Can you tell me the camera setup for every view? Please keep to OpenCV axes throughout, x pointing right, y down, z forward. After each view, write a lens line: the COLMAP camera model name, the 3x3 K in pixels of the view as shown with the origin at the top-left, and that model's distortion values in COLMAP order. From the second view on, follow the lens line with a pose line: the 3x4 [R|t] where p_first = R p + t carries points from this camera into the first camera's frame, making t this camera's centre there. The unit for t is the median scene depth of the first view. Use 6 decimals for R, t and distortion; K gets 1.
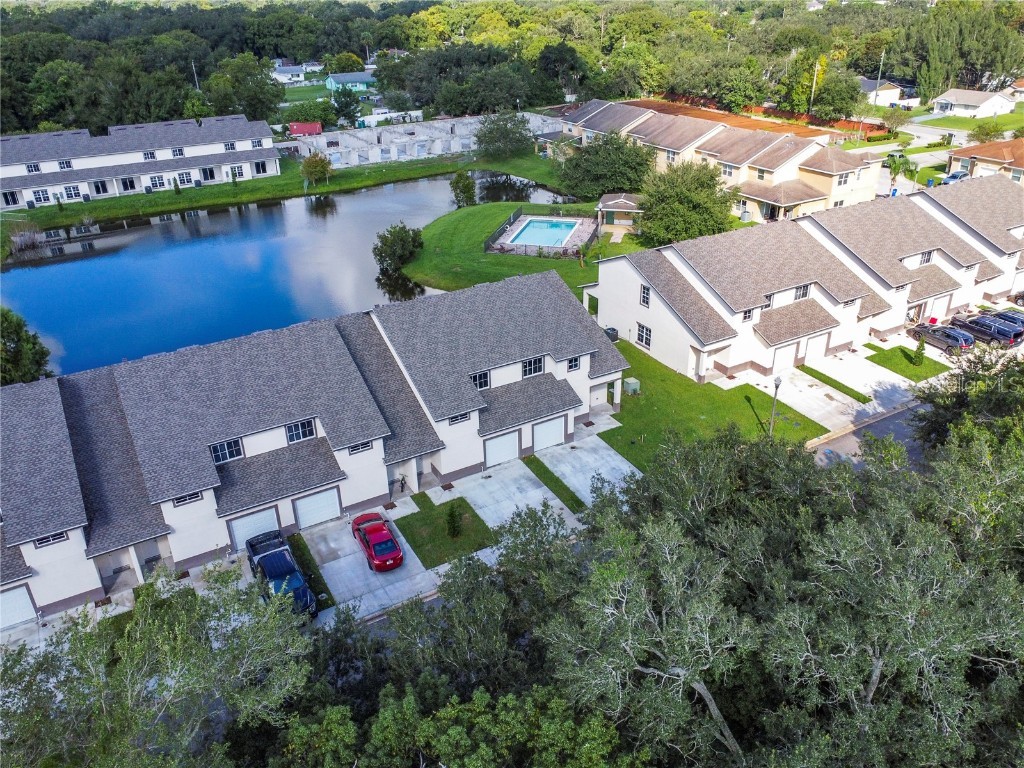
lens RADIAL K [[781.9, 0, 512.0], [0, 781.9, 384.0], [0, 0, 1]] dist [-0.000537, 0.003868]
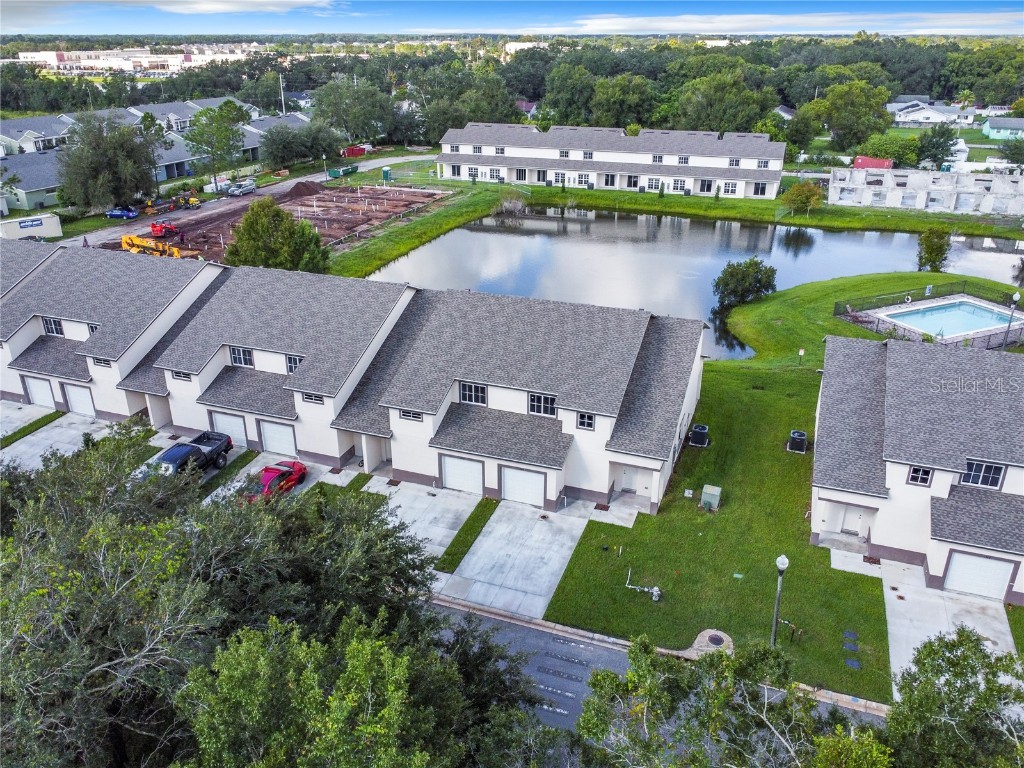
lens RADIAL K [[781.9, 0, 512.0], [0, 781.9, 384.0], [0, 0, 1]] dist [-0.000537, 0.003868]
pose [[0.634325, 0.332537, -0.697890, 0.267473], [-0.364974, 0.924633, 0.108847, -0.056060], [0.681488, 0.185667, 0.707885, 0.180810]]
